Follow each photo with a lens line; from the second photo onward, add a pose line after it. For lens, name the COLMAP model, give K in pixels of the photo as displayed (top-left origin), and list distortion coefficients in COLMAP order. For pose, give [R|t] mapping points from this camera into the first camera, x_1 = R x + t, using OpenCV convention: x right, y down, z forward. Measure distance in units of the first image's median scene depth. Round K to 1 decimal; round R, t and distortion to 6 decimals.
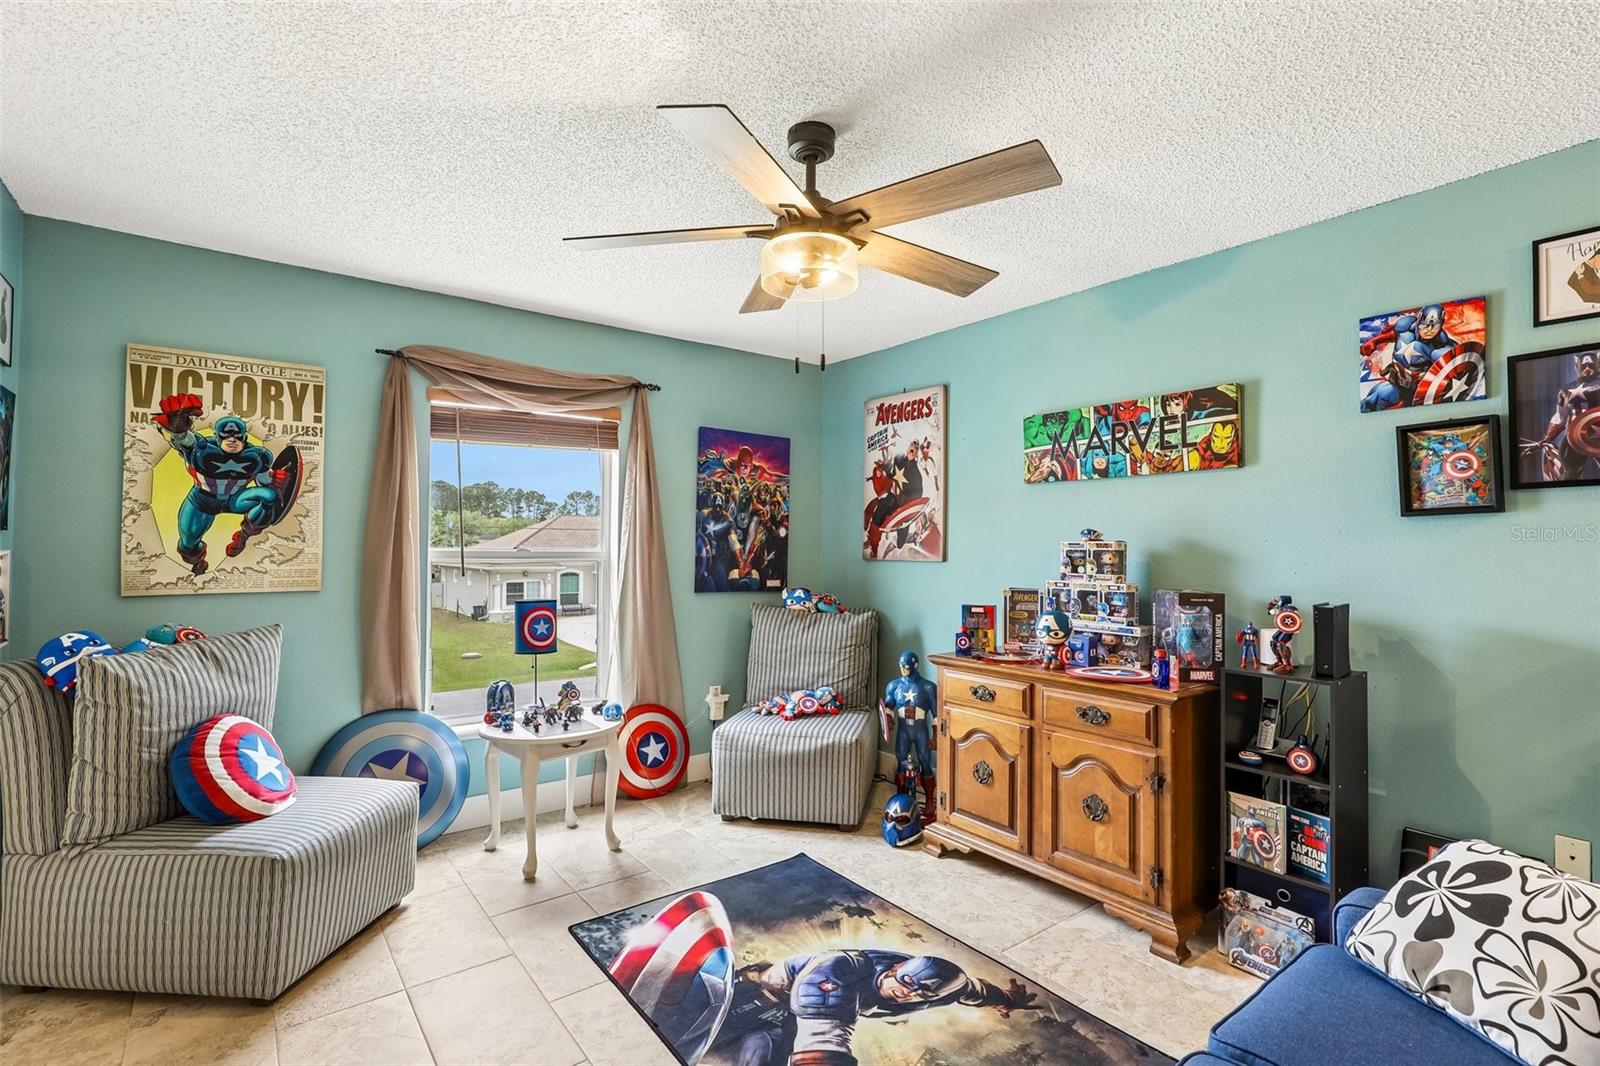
lens RADIAL K [[731.2, 0, 803.4], [0, 731.2, 537.5], [0, 0, 1]] dist [0.000062, -0.000230]
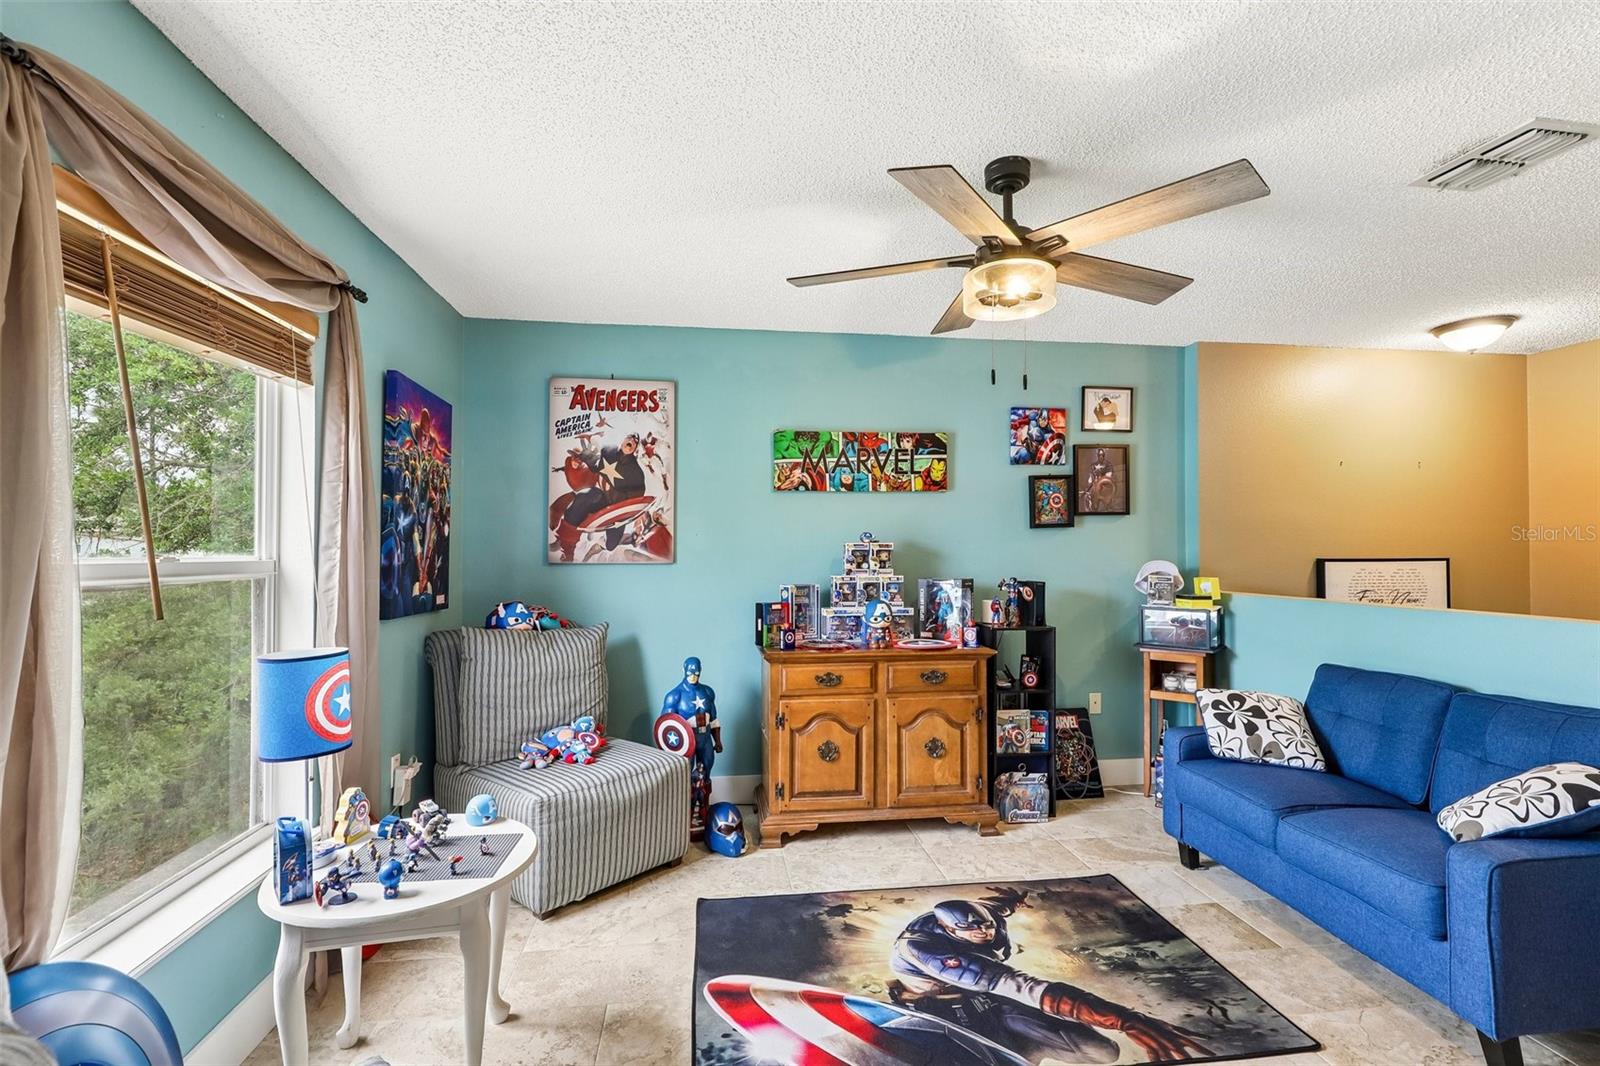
lens RADIAL K [[714.8, 0, 800.2], [0, 714.8, 540.7], [0, 0, 1]] dist [0.001446, 0.000002]
pose [[0.514464, 0.002349, 0.857509, -0.711041], [-0.005483, 0.999985, 0.000551, 0.001785], [-0.857494, -0.004985, 0.514469, 0.482211]]
